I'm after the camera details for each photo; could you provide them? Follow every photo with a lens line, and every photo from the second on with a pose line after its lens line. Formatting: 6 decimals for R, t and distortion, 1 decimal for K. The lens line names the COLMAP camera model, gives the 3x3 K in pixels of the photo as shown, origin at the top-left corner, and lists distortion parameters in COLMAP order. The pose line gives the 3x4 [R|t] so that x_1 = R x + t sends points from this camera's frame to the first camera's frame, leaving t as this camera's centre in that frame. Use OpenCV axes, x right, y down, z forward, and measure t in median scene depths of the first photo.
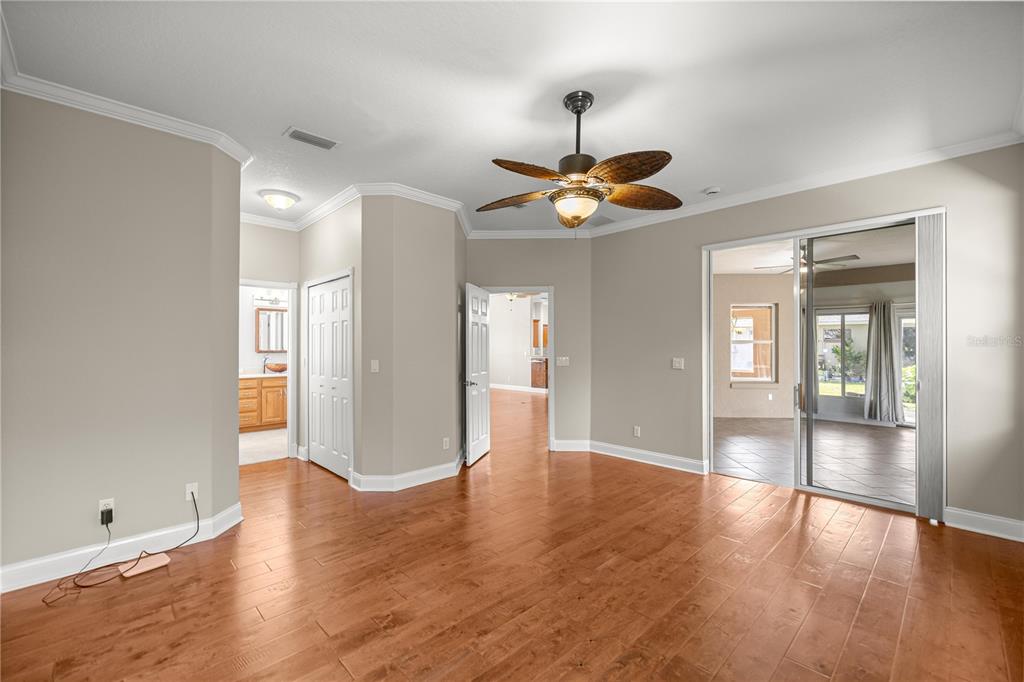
lens RADIAL K [[431.7, 0, 512.0], [0, 431.7, 345.7], [0, 0, 1]] dist [0.001353, -0.000924]
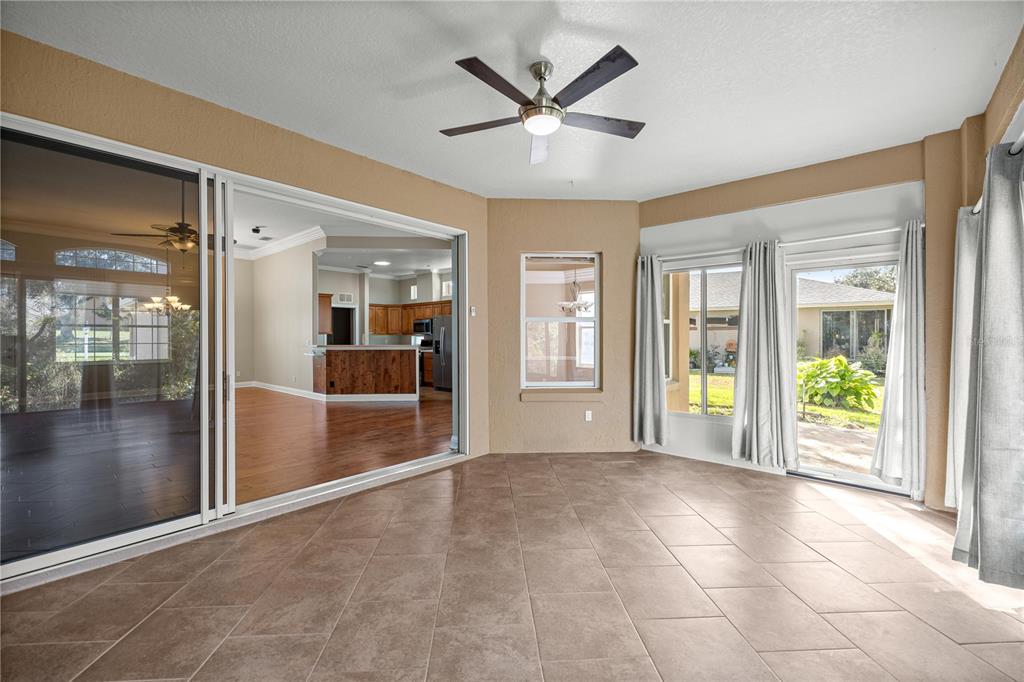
lens RADIAL K [[431.7, 0, 512.3], [0, 431.7, 339.9], [0, 0, 1]] dist [0.001353, -0.000924]
pose [[0.996474, -0.004775, 0.083768, 0.493860], [0.004075, 0.999955, 0.008526, 0.014550], [-0.083805, -0.008155, 0.996449, 0.482986]]
